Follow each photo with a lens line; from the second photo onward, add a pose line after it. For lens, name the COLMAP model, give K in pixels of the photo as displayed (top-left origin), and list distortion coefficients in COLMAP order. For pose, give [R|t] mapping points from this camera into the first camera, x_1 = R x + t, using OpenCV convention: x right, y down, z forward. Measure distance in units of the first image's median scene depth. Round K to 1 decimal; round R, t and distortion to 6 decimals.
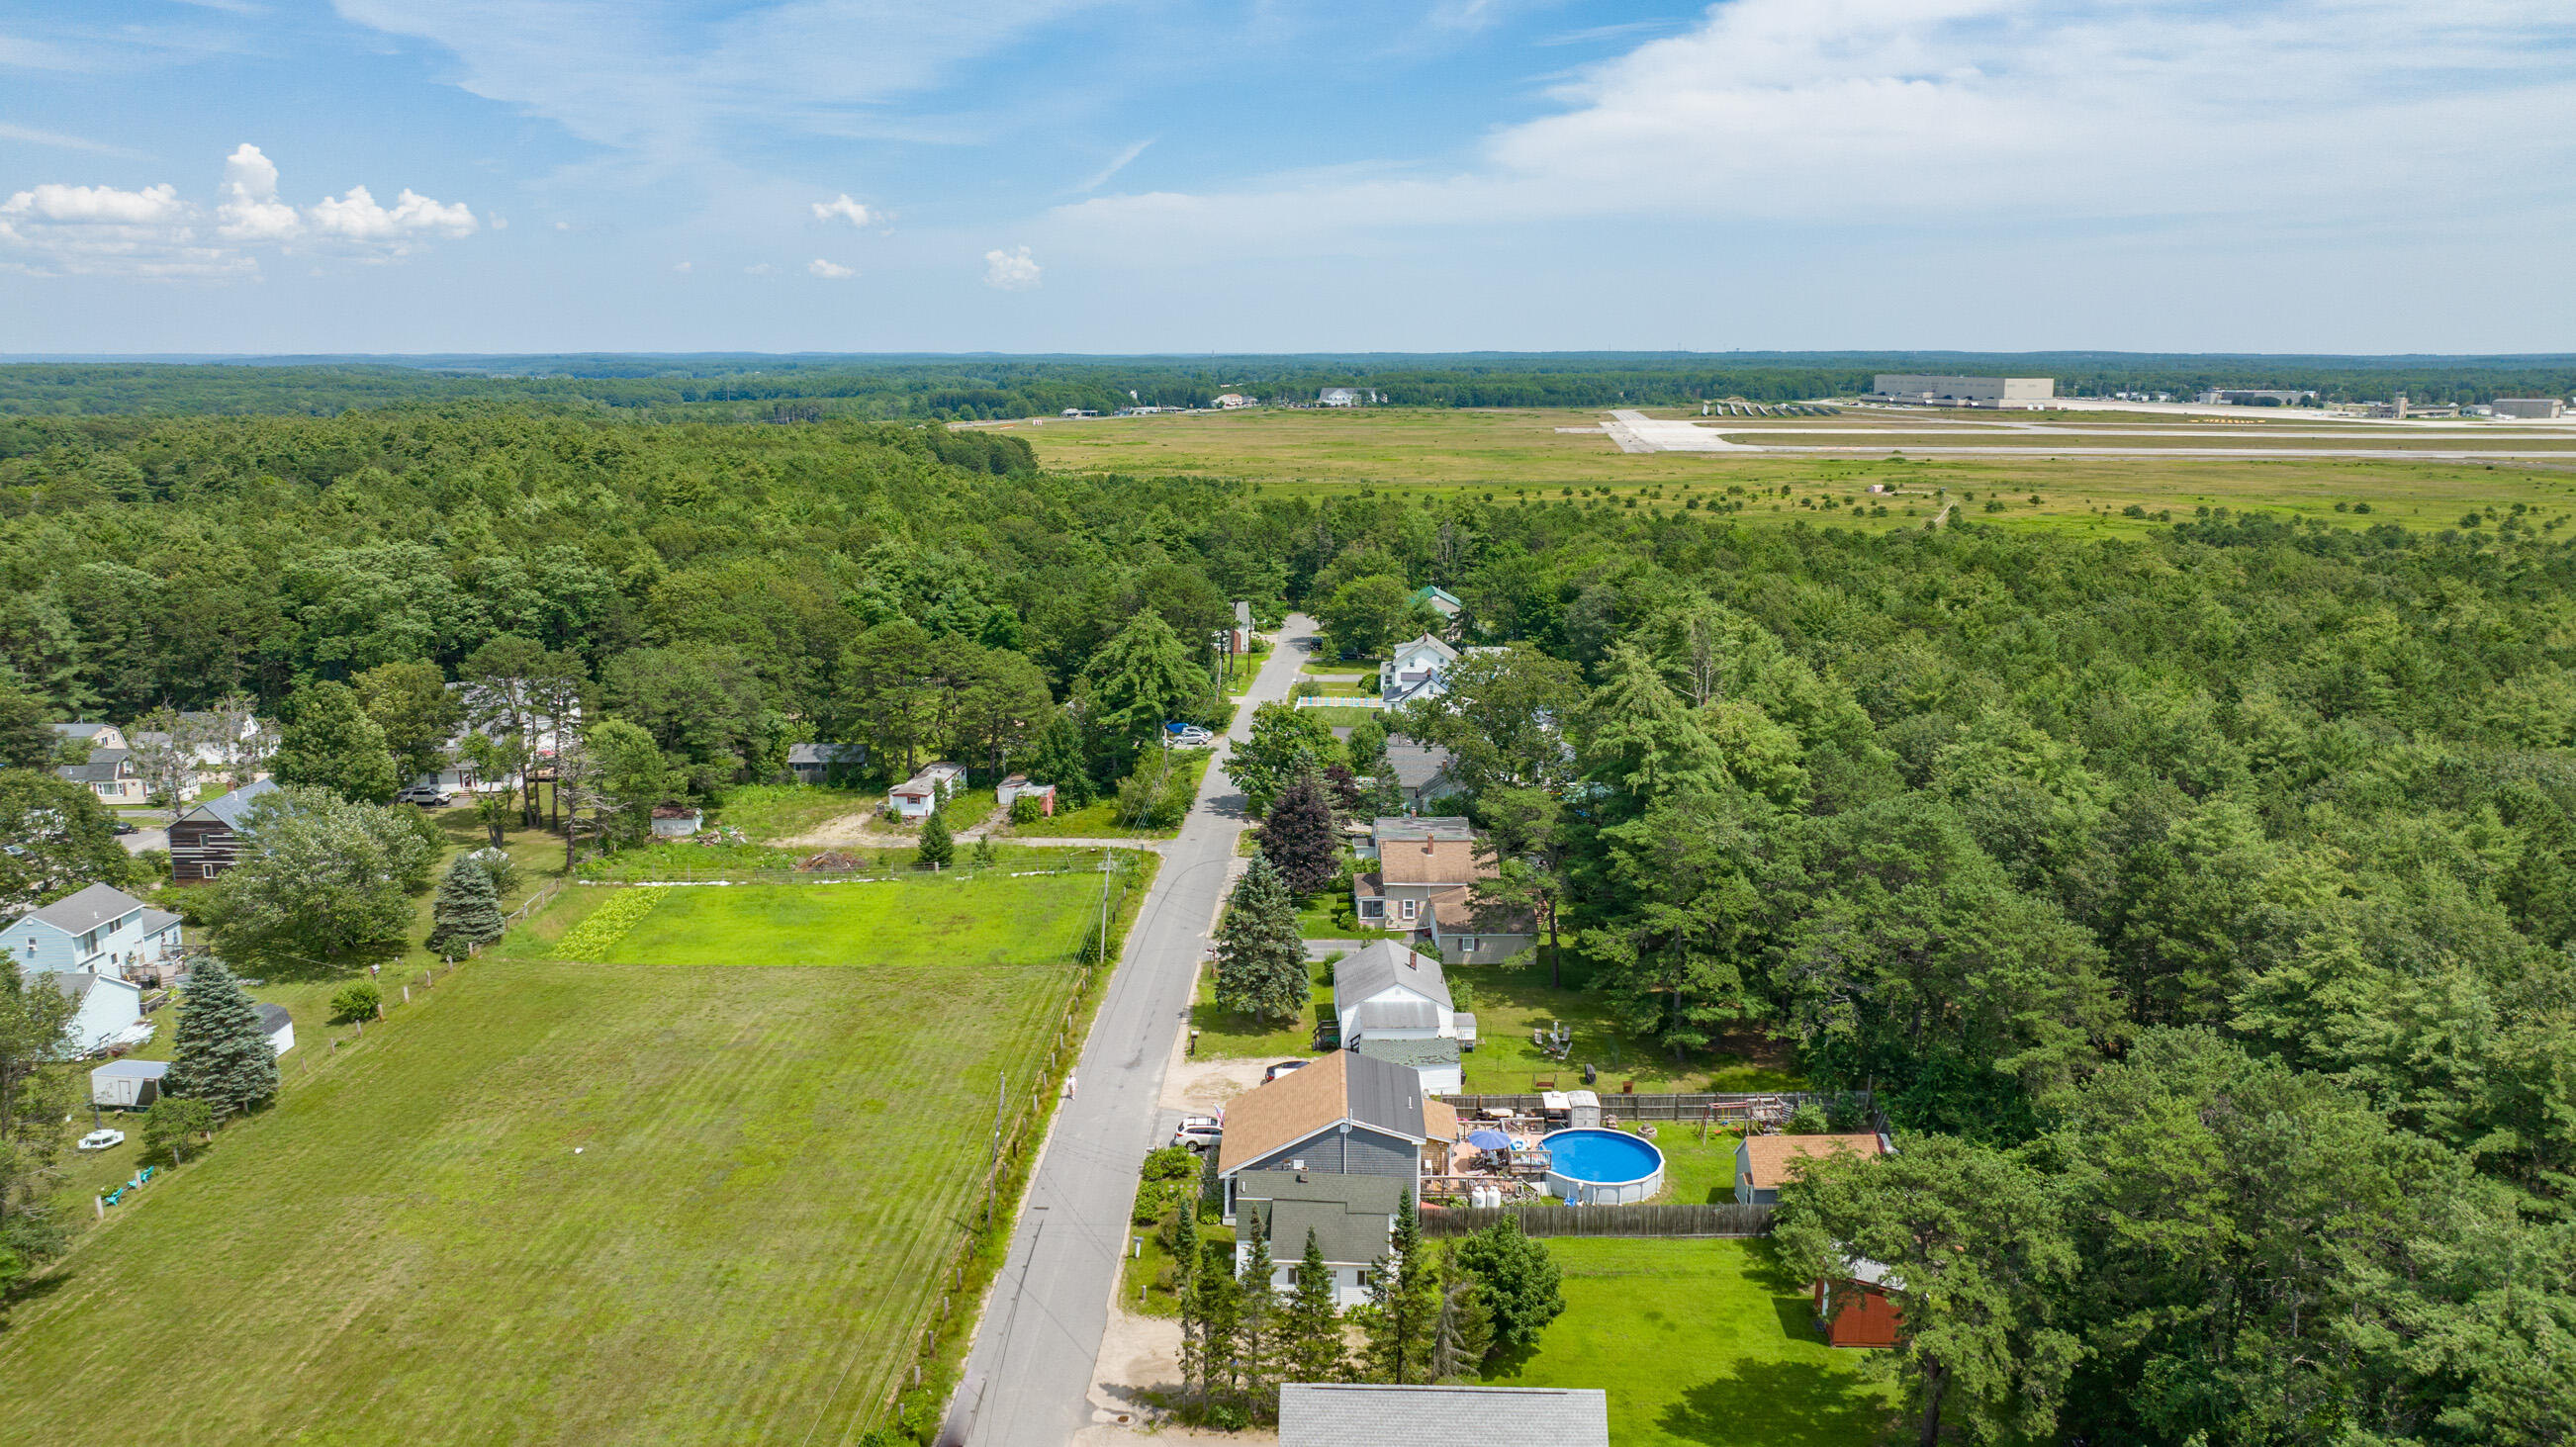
lens RADIAL K [[1820.0, 0, 1310.7], [0, 1820.0, 709.8], [0, 0, 1]] dist [-0.022453, 0.017943]
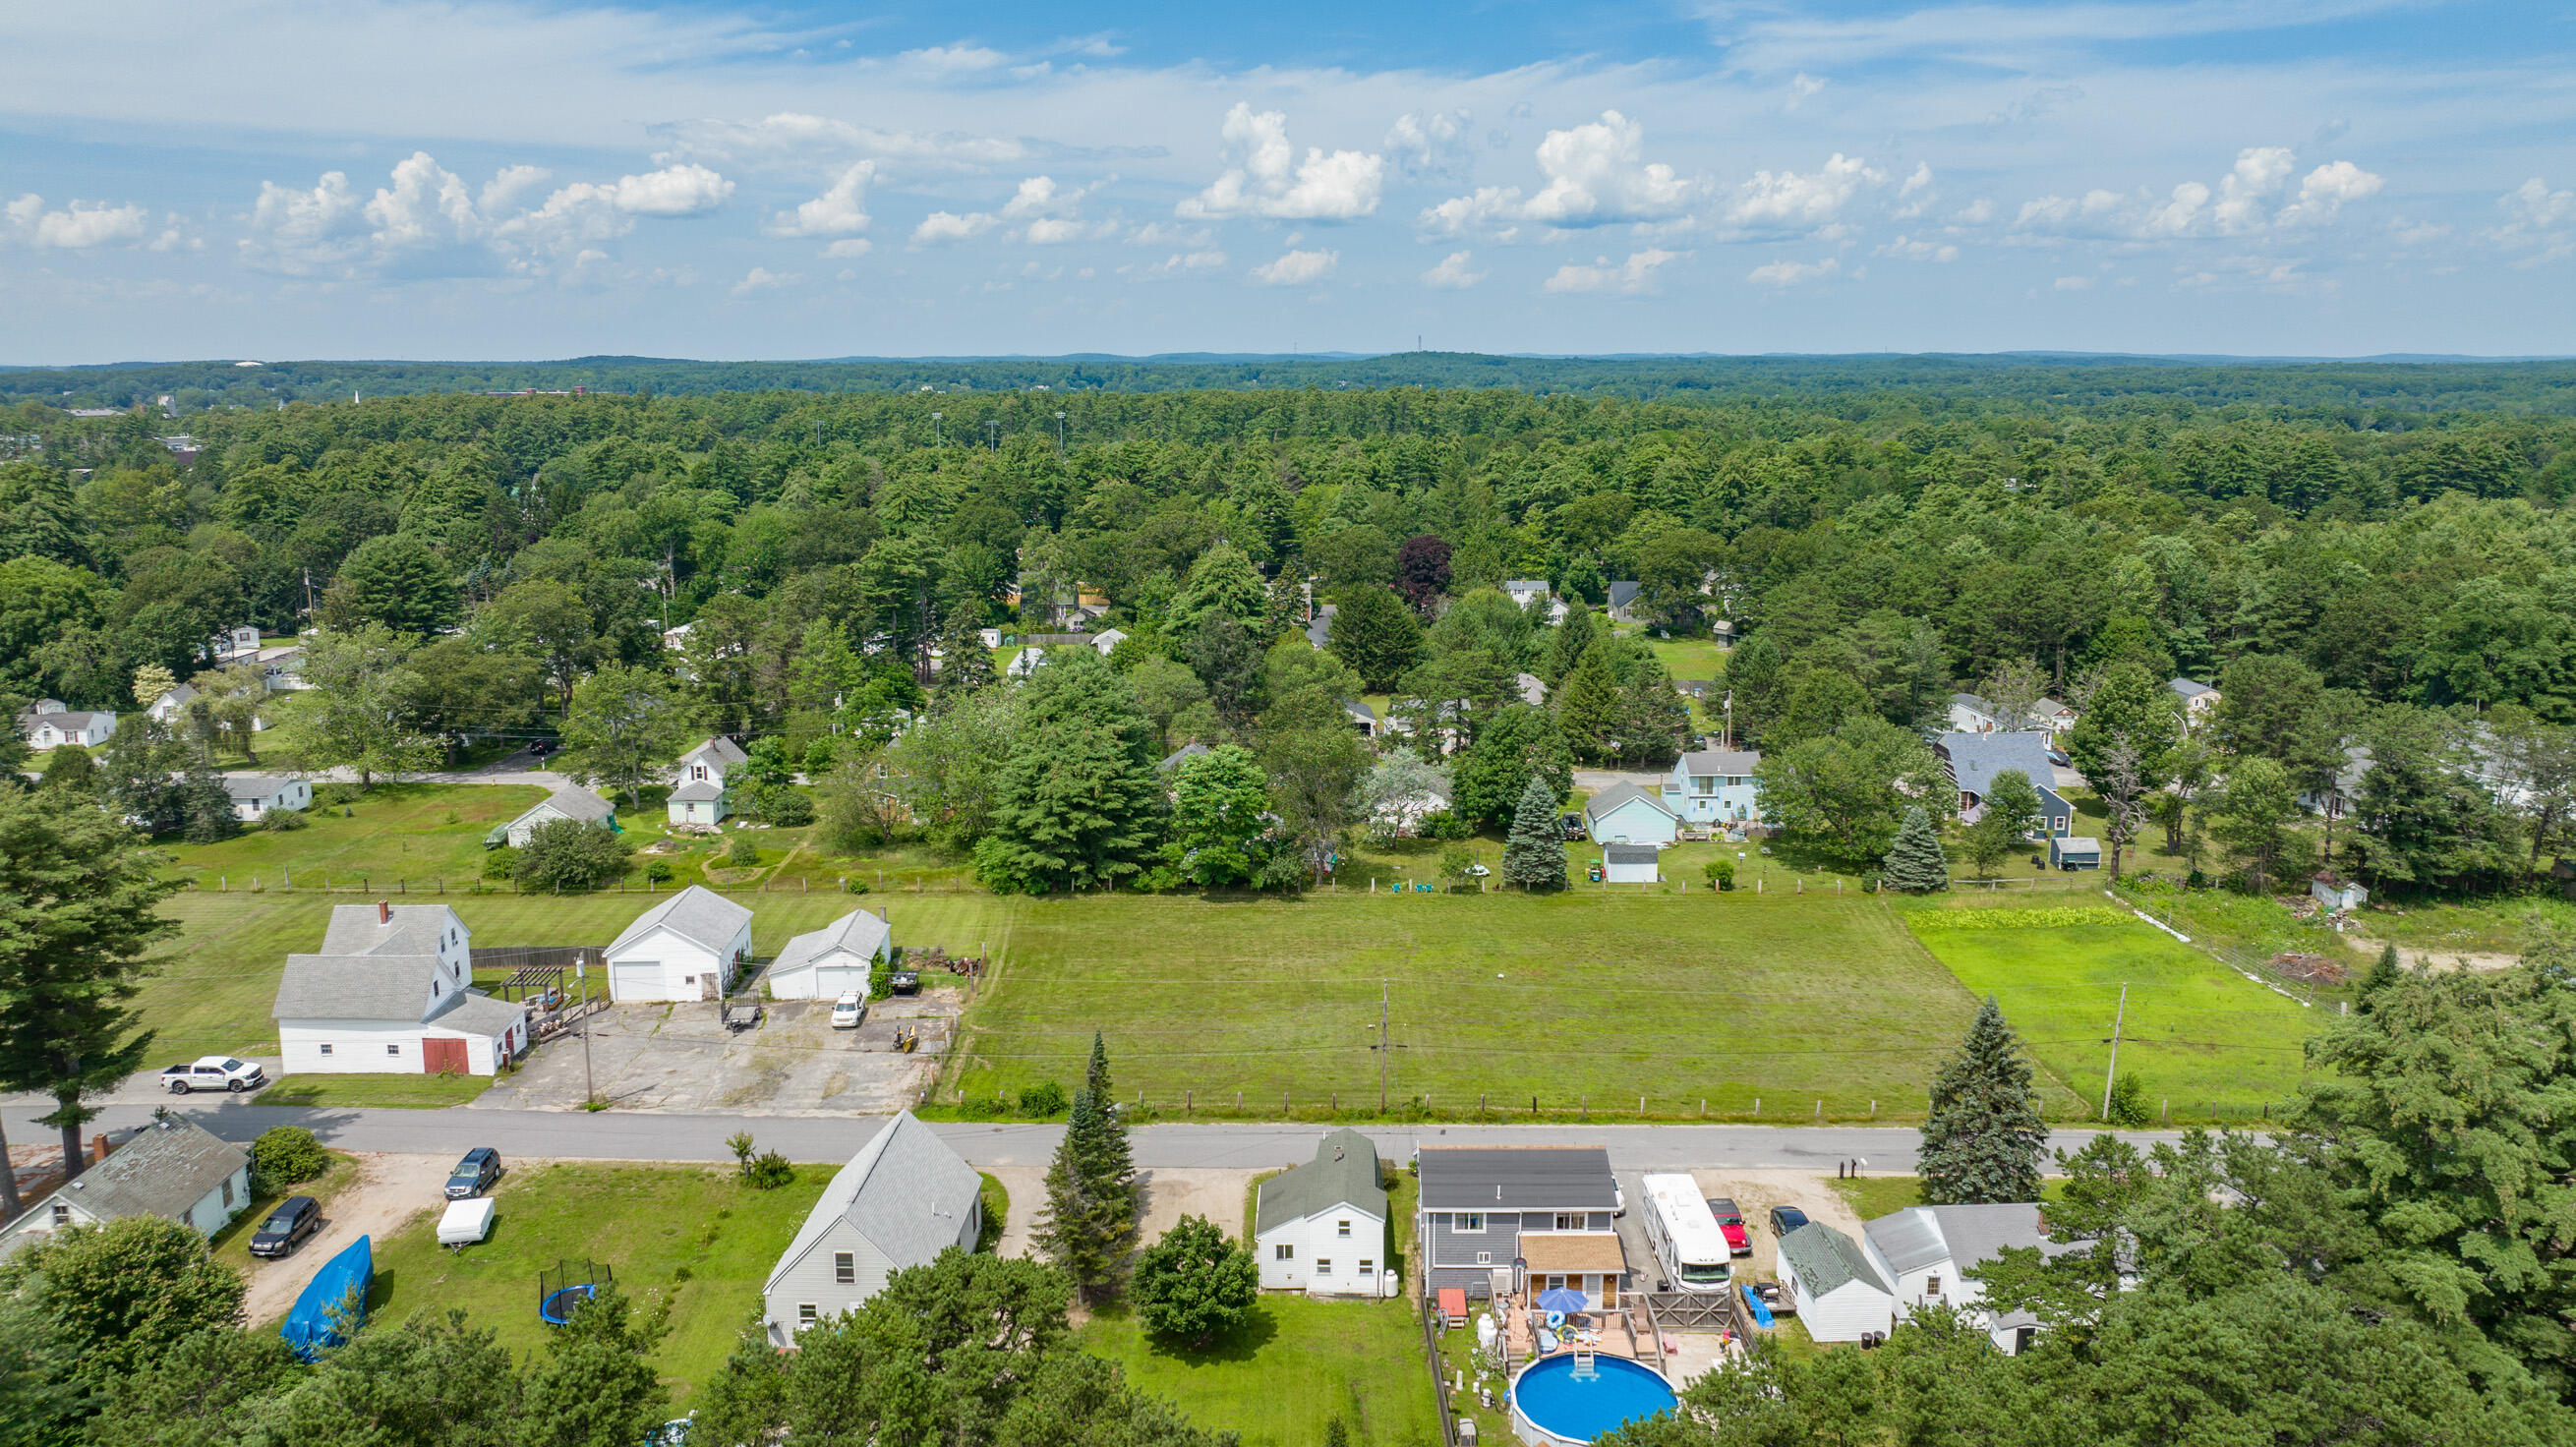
lens RADIAL K [[1820.0, 0, 1295.2], [0, 1820.0, 769.7], [0, 0, 1]] dist [-0.022453, 0.017943]
pose [[0.004740, 0.218967, -0.975721, 0.411391], [-0.188730, 0.958392, 0.214161, -0.073387], [0.982018, 0.183132, 0.045869, 0.382800]]
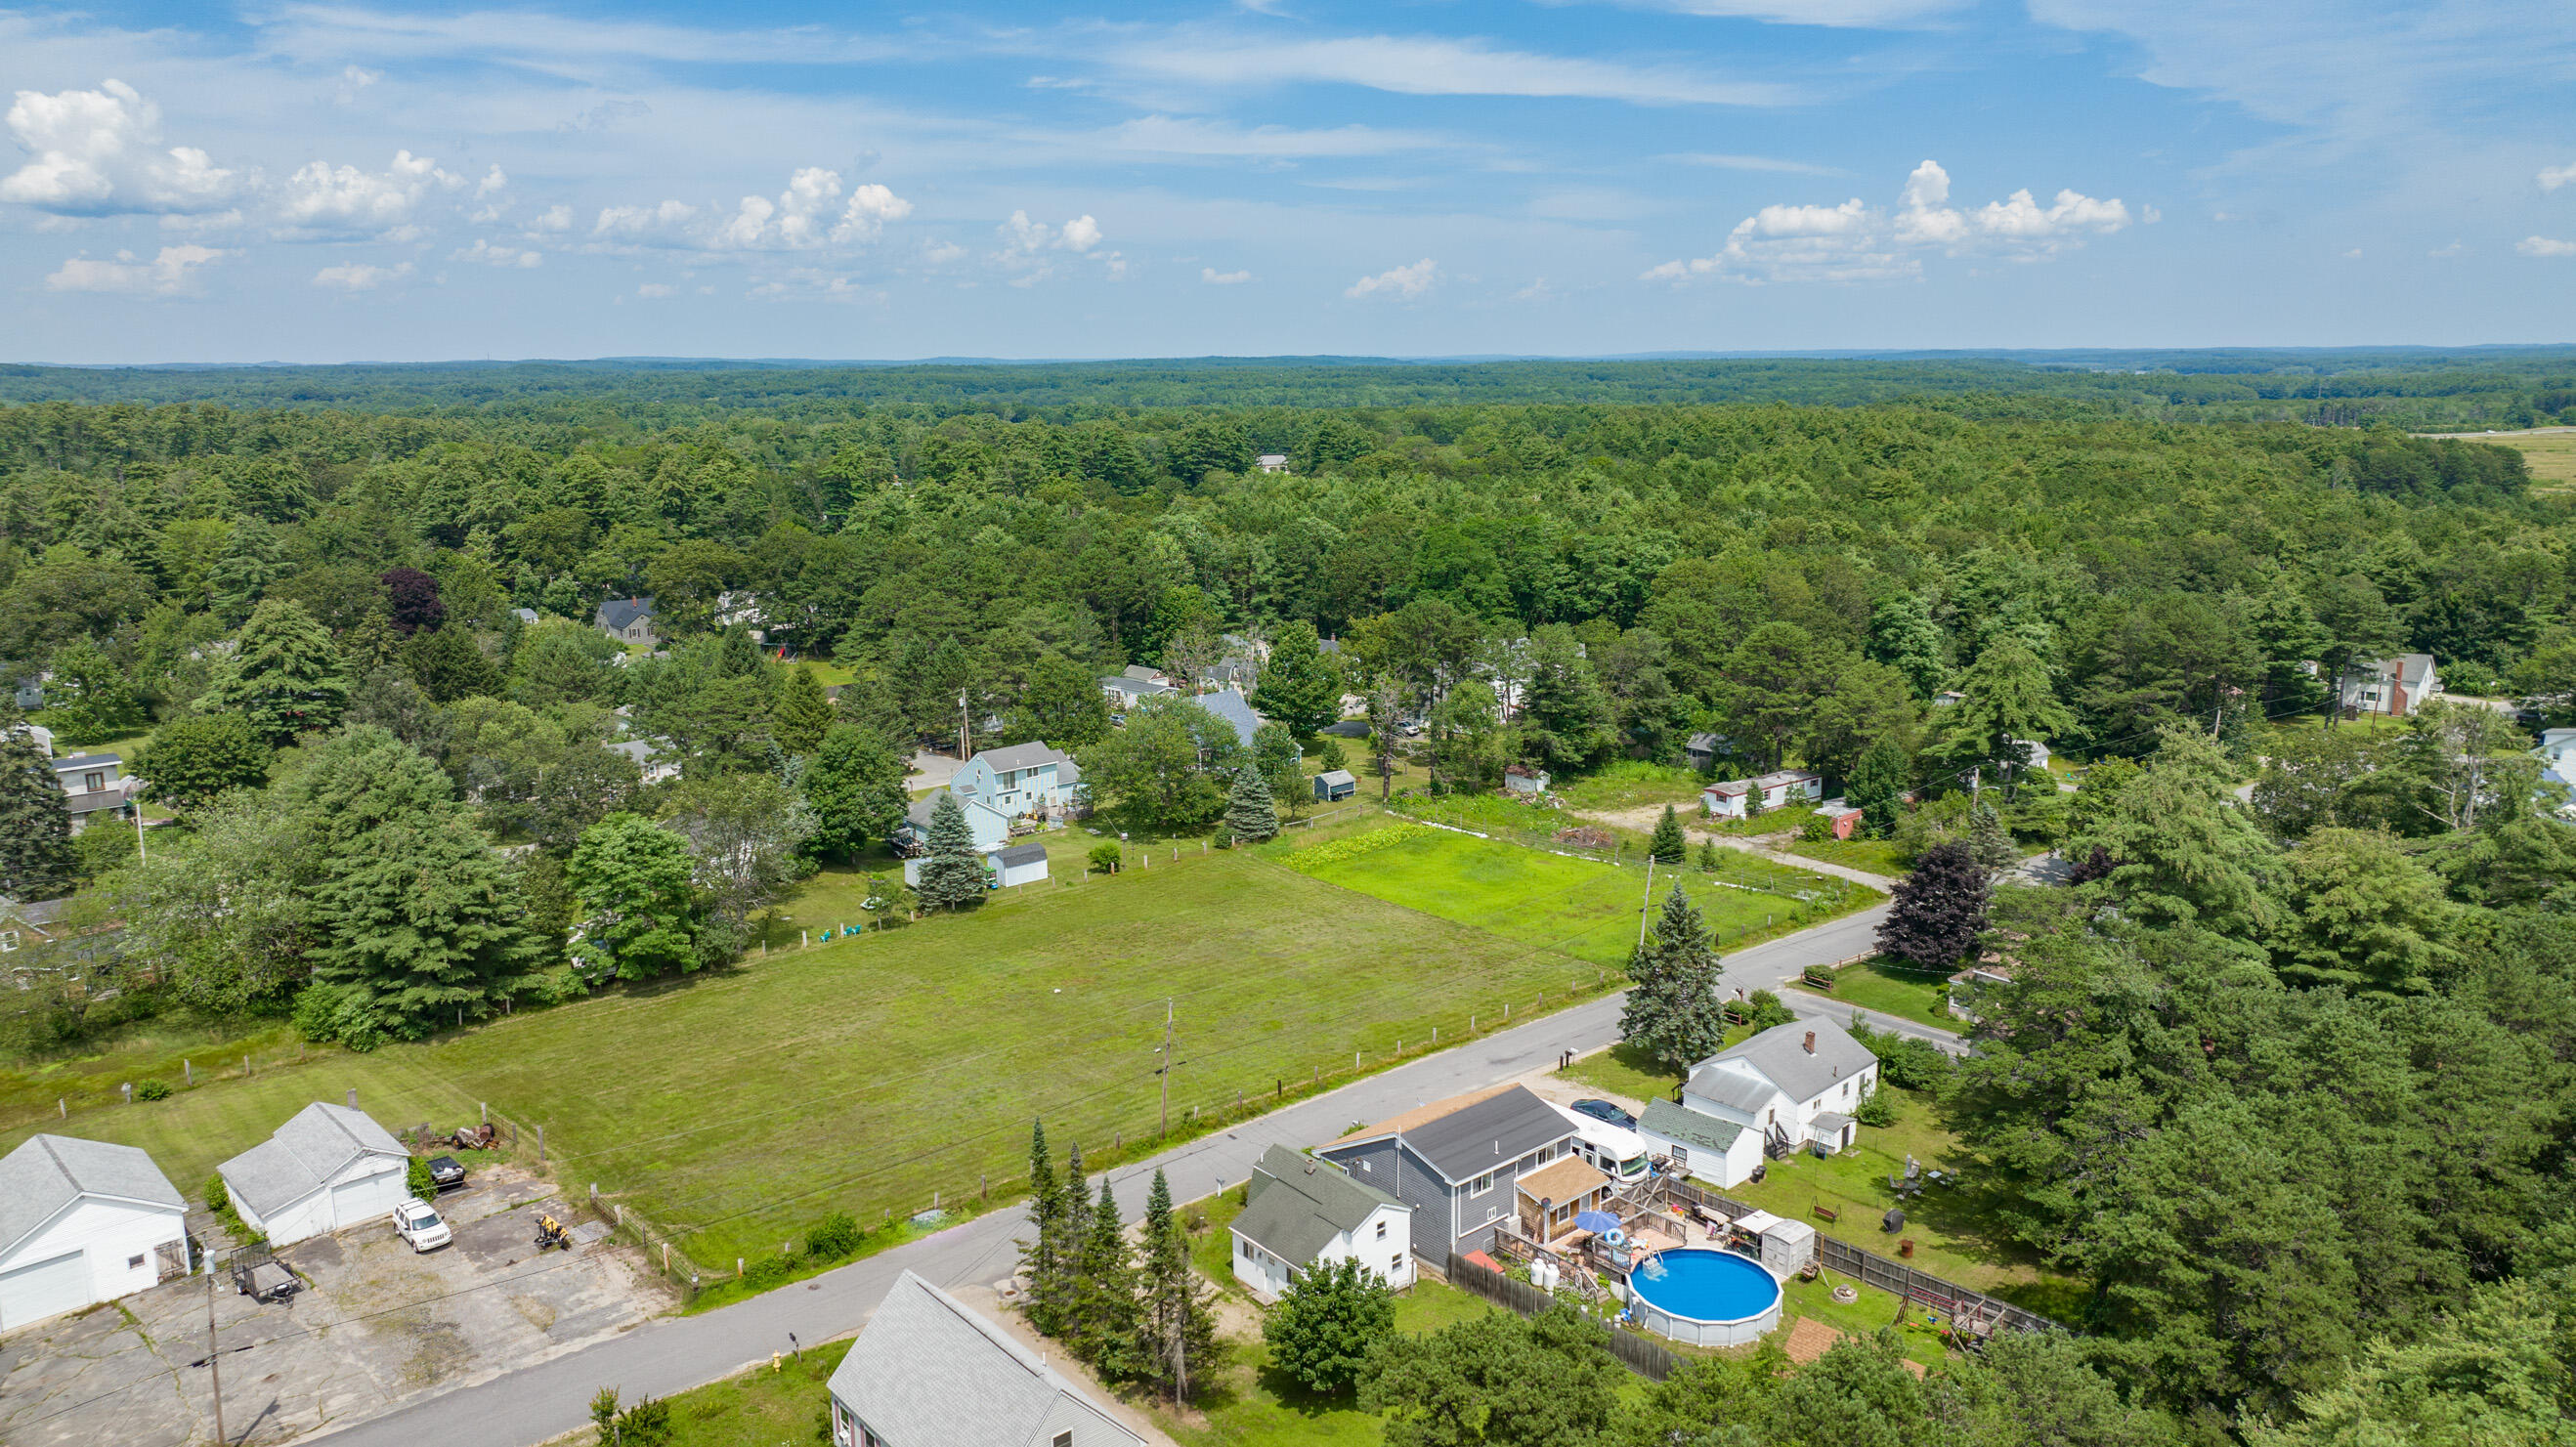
lens RADIAL K [[1820.0, 0, 1291.4], [0, 1820.0, 706.0], [0, 0, 1]] dist [-0.022453, 0.017943]
pose [[0.669354, 0.133721, -0.730811, 0.297233], [-0.133758, 0.989286, 0.058506, -0.023577], [0.730804, 0.058591, 0.680068, 0.123927]]
